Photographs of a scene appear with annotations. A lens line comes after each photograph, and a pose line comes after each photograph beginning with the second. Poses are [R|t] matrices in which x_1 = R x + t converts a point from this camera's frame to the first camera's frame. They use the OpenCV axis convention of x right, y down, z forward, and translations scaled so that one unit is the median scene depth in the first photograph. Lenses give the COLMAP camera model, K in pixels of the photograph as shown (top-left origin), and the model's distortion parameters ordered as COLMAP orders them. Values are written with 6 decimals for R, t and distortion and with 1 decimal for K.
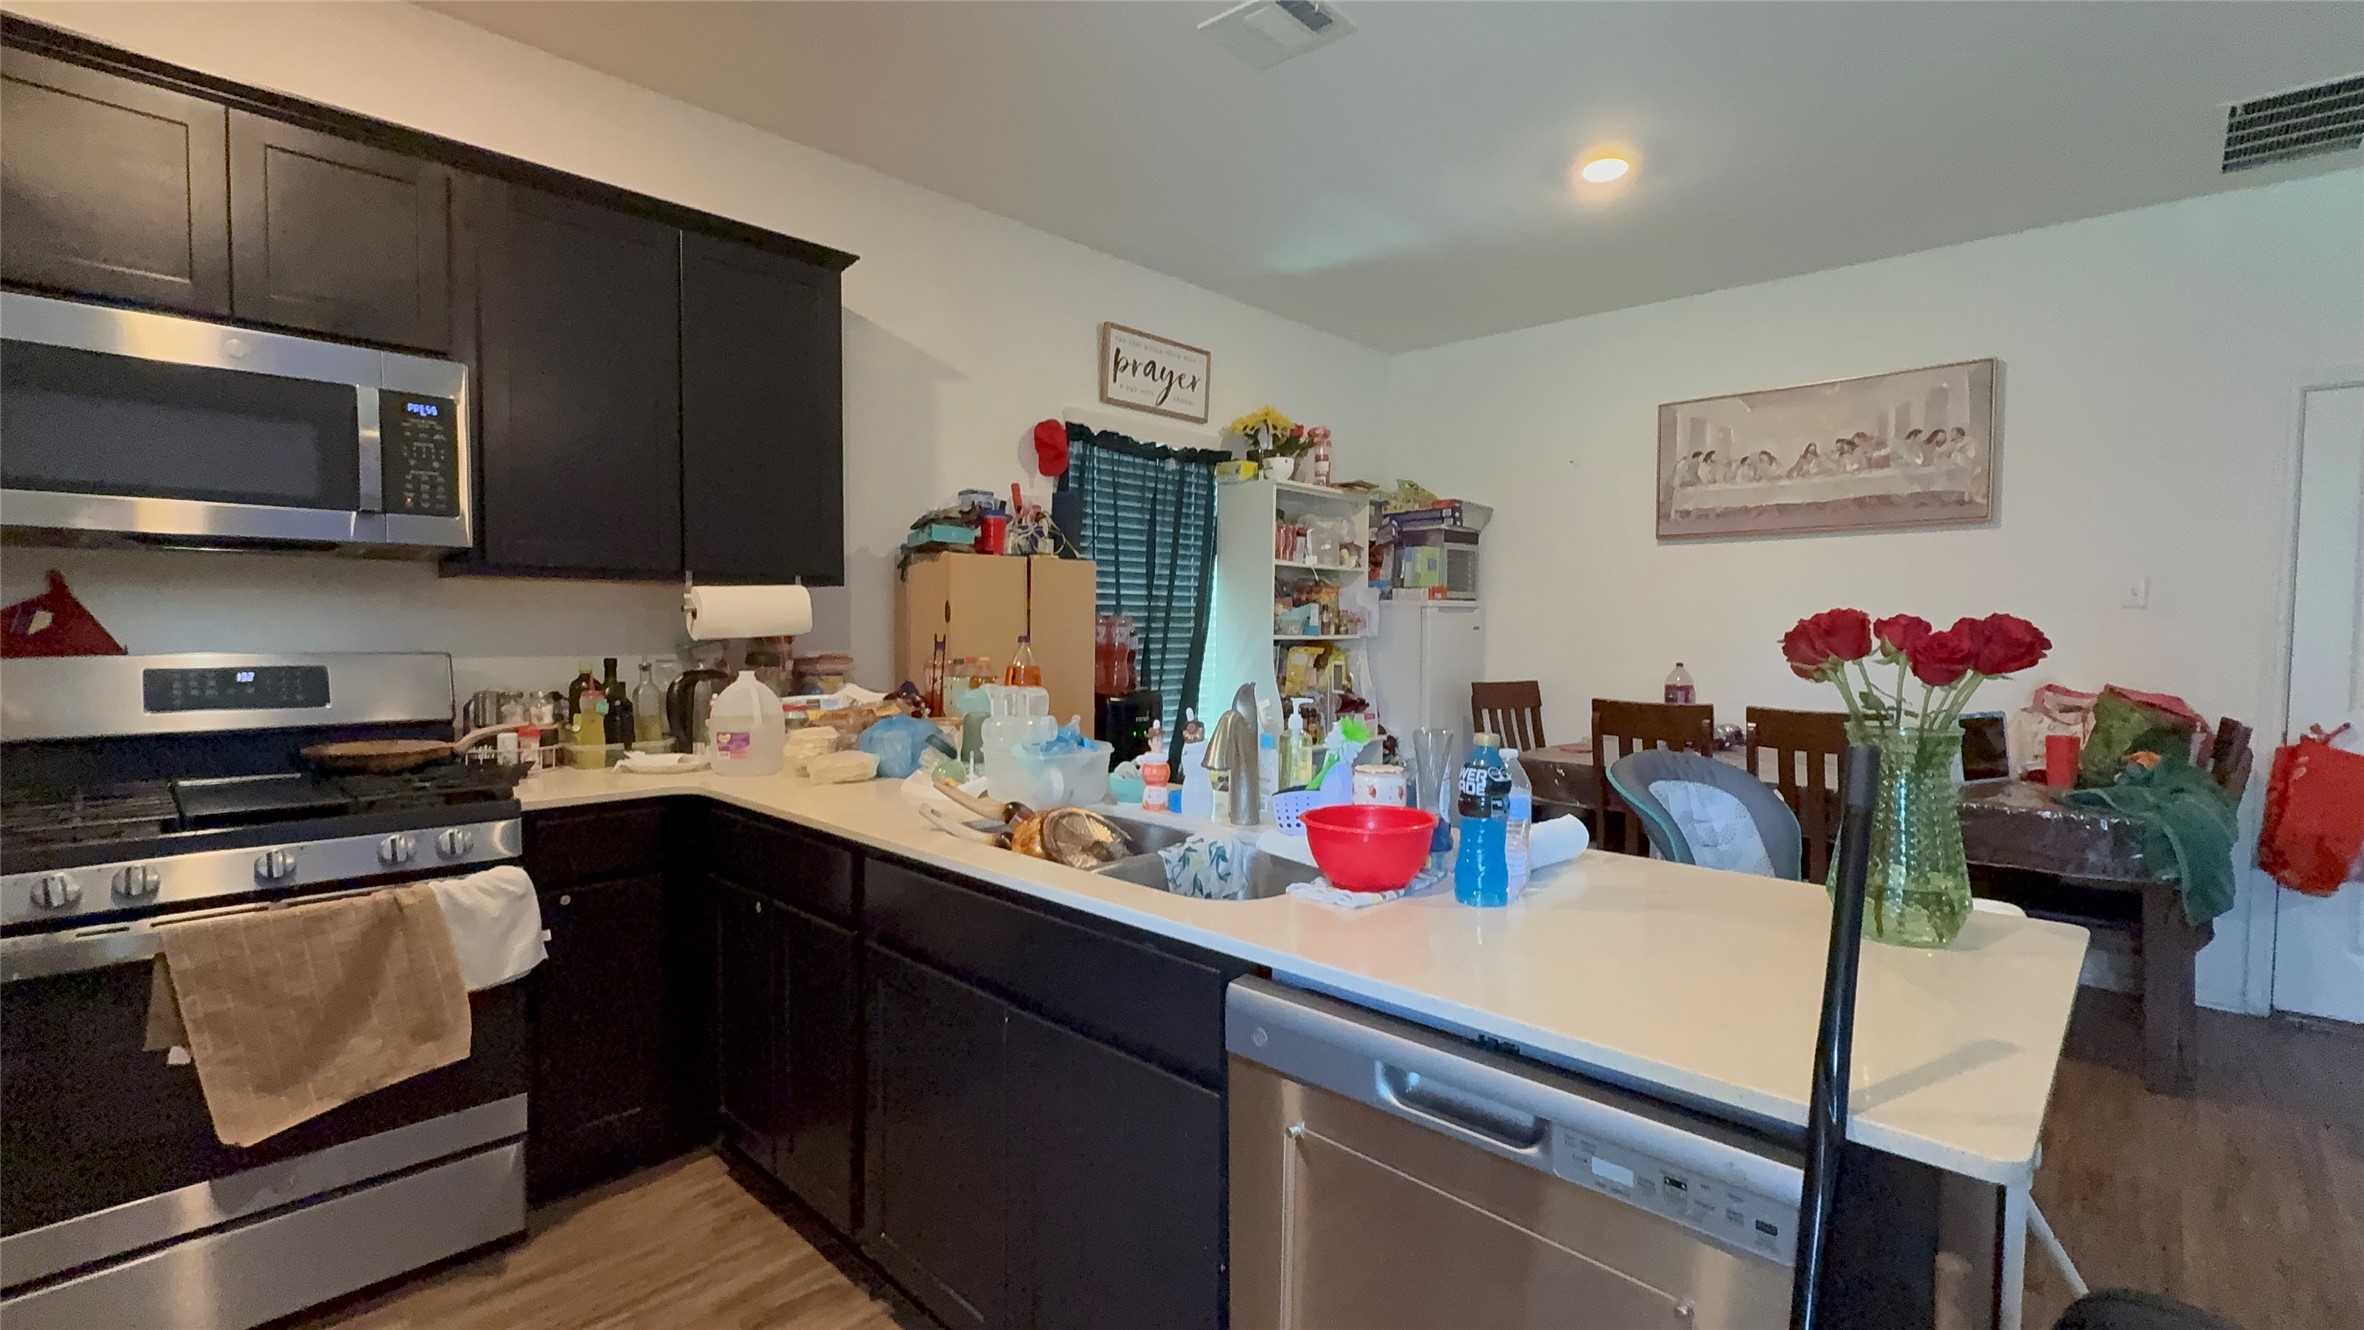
lens RADIAL K [[1033.8, 0, 1187.3], [0, 1033.8, 665.9], [0, 0, 1]] dist [0.001439, -0.000290]
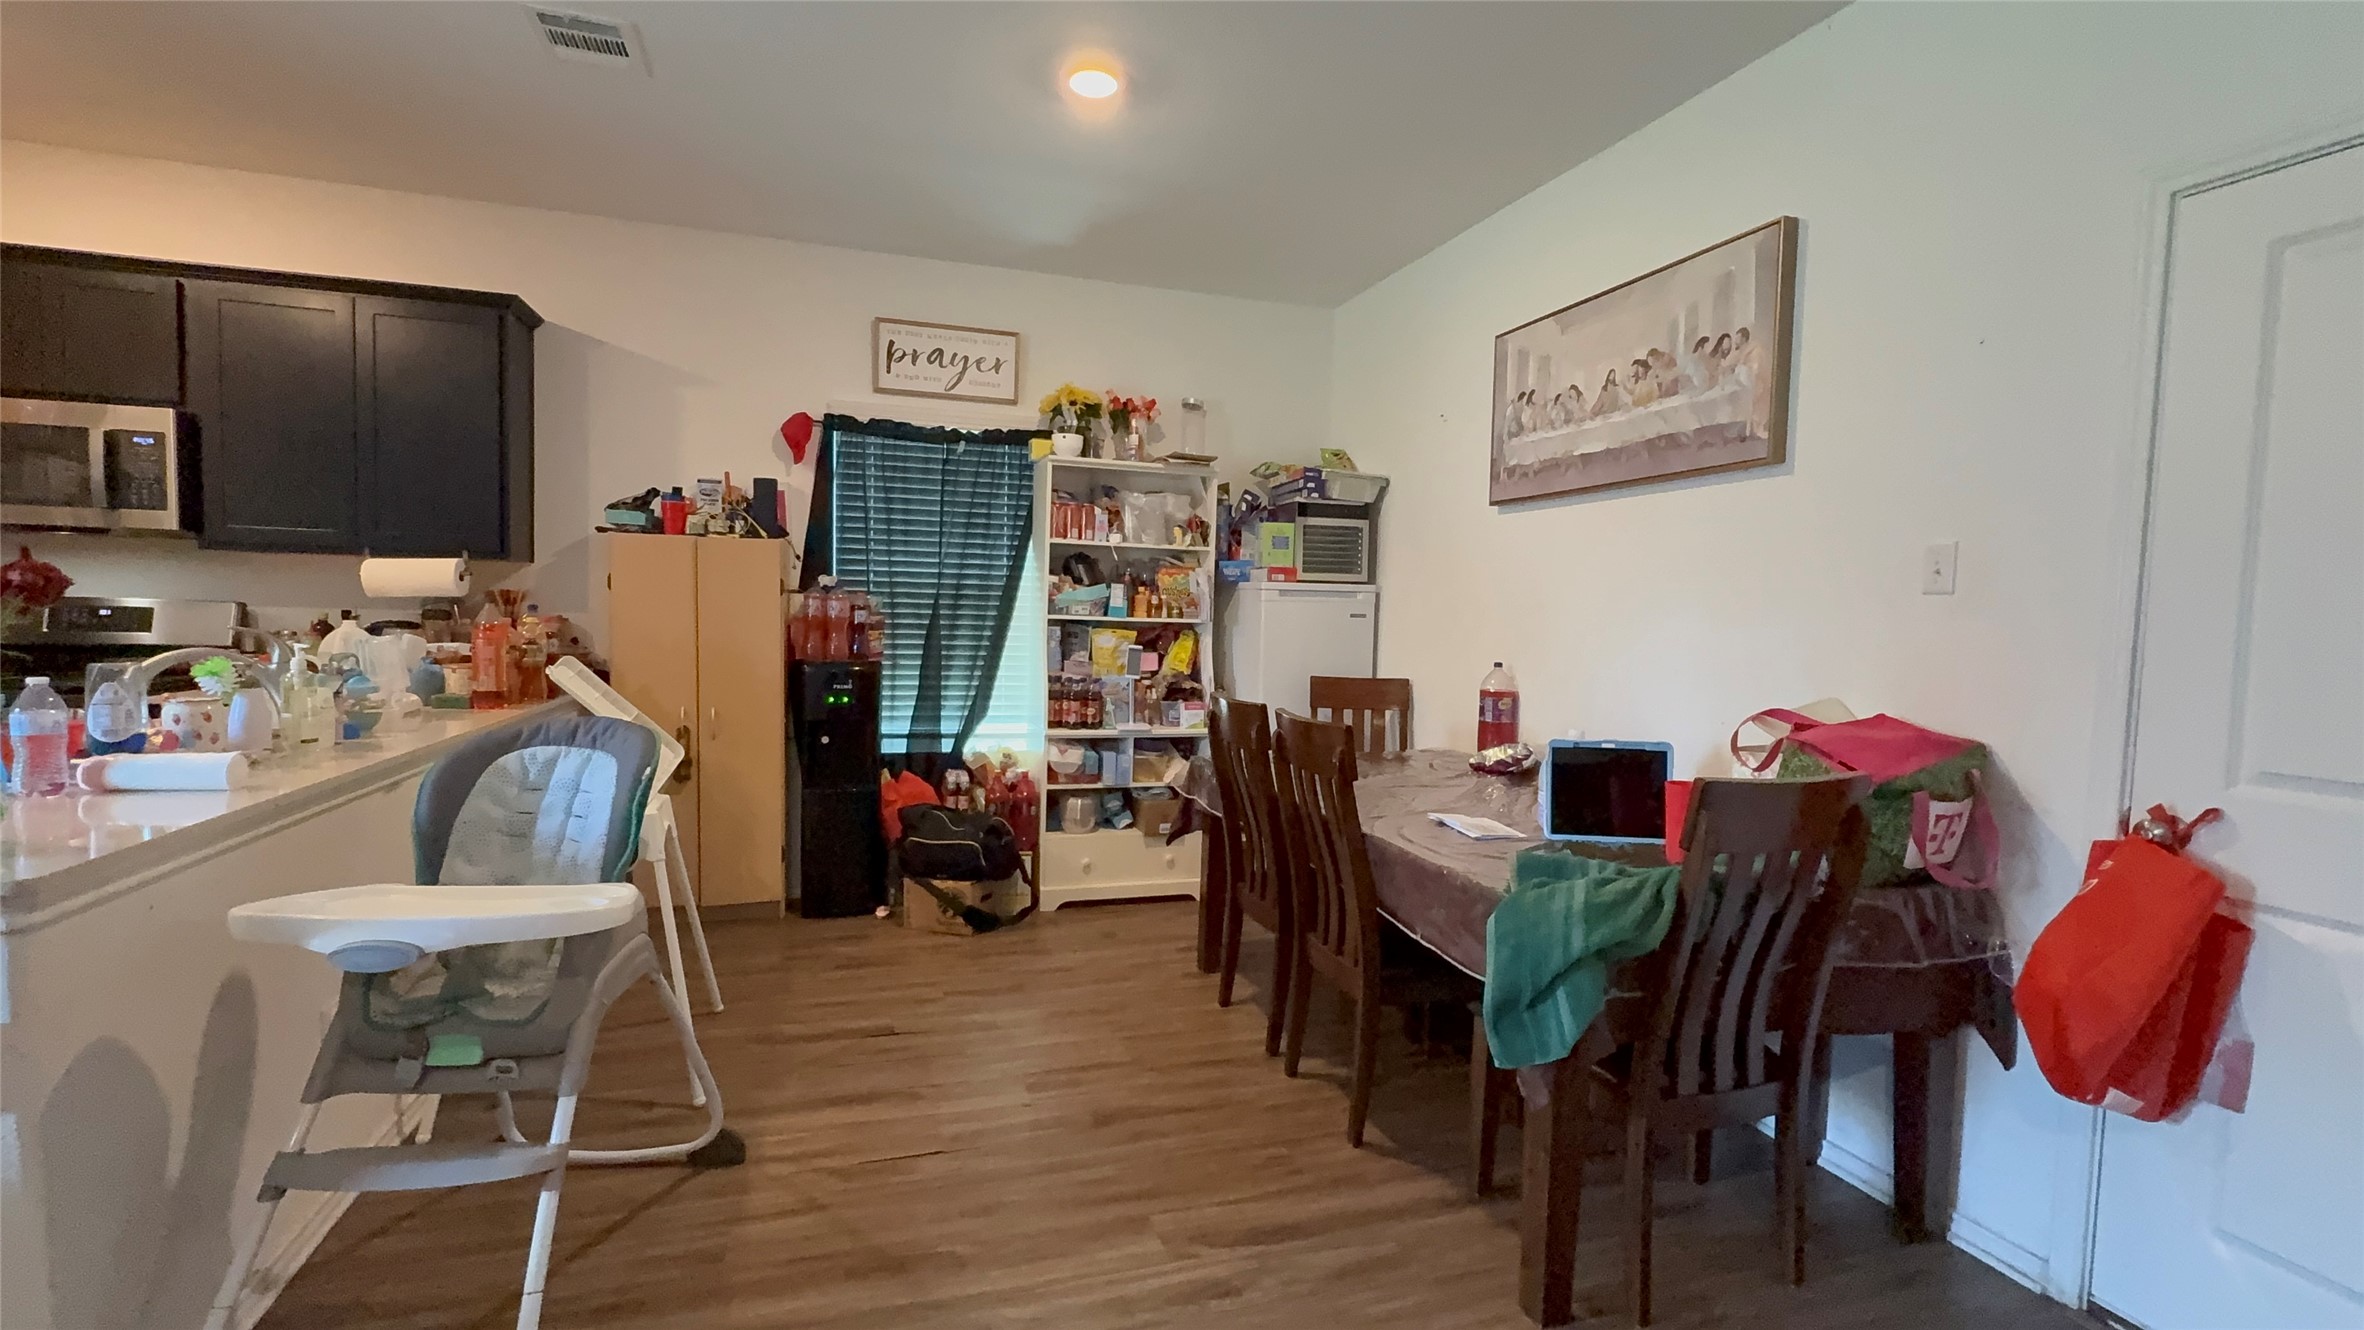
lens RADIAL K [[1033.8, 0, 1187.2], [0, 1033.8, 665.2], [0, 0, 1]] dist [0.001439, -0.000290]
pose [[0.873477, 0.045822, -0.484705, 1.138952], [-0.043598, 0.998923, 0.015866, -0.004859], [0.484910, 0.007273, 0.874534, 0.339299]]
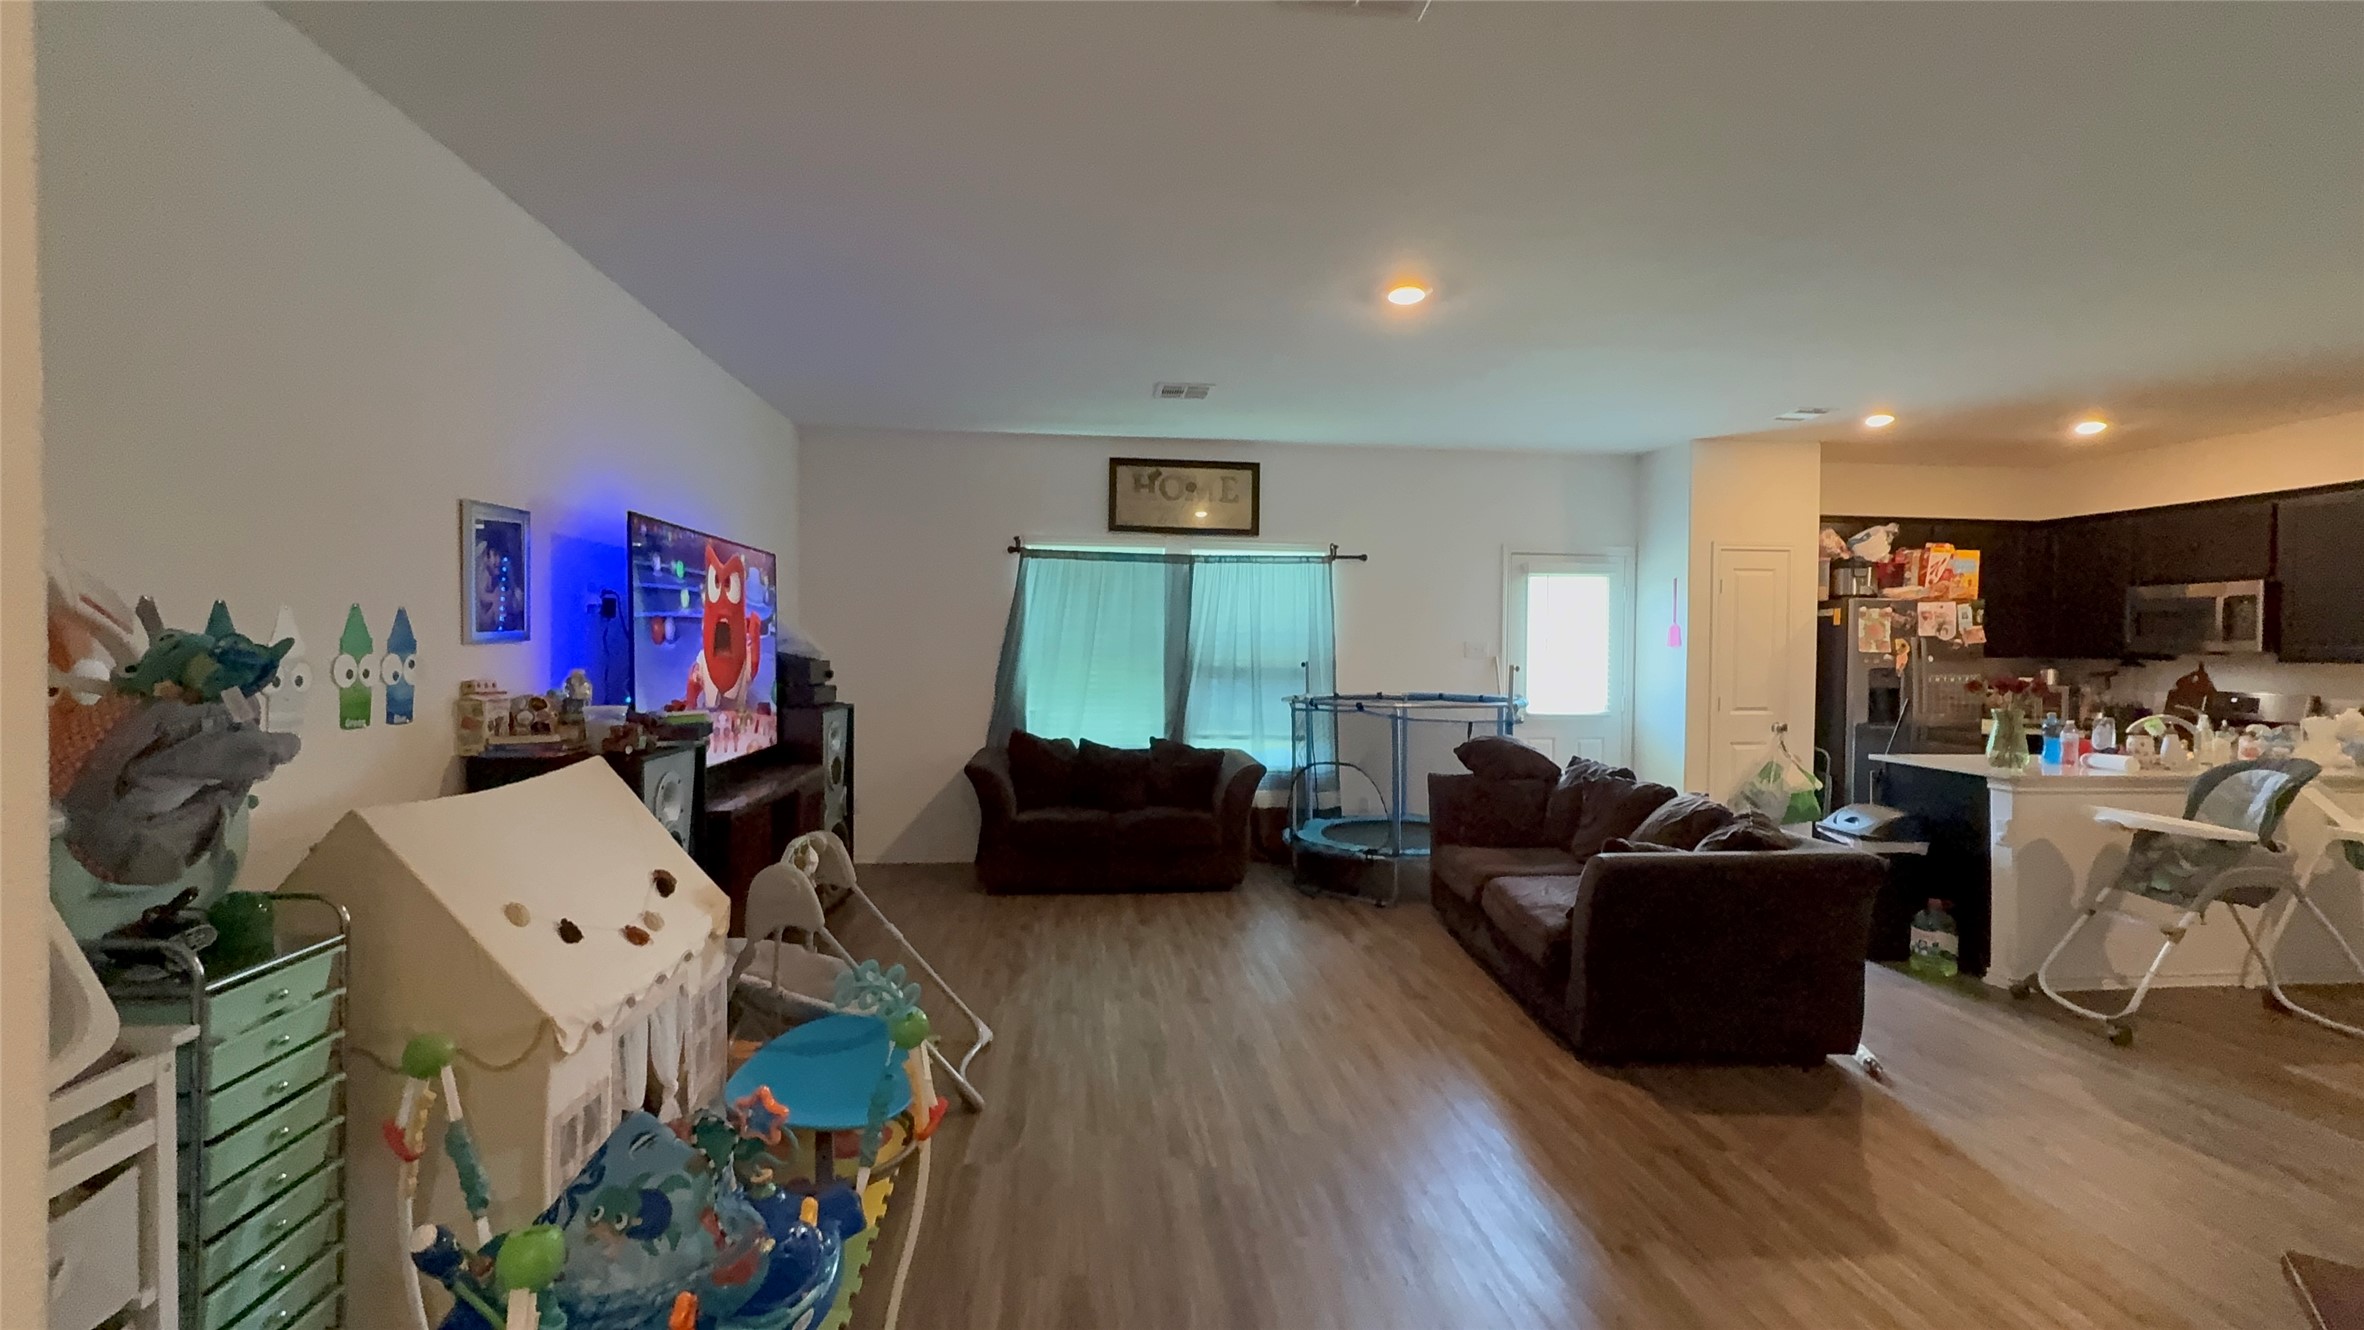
lens RADIAL K [[1033.8, 0, 1184.1], [0, 1033.8, 665.1], [0, 0, 1]] dist [0.001439, -0.000290]
pose [[-0.650830, -0.001646, -0.759221, 2.510548], [-0.049328, 0.997976, 0.040122, -0.045806], [0.757619, 0.063564, -0.649595, 0.557854]]
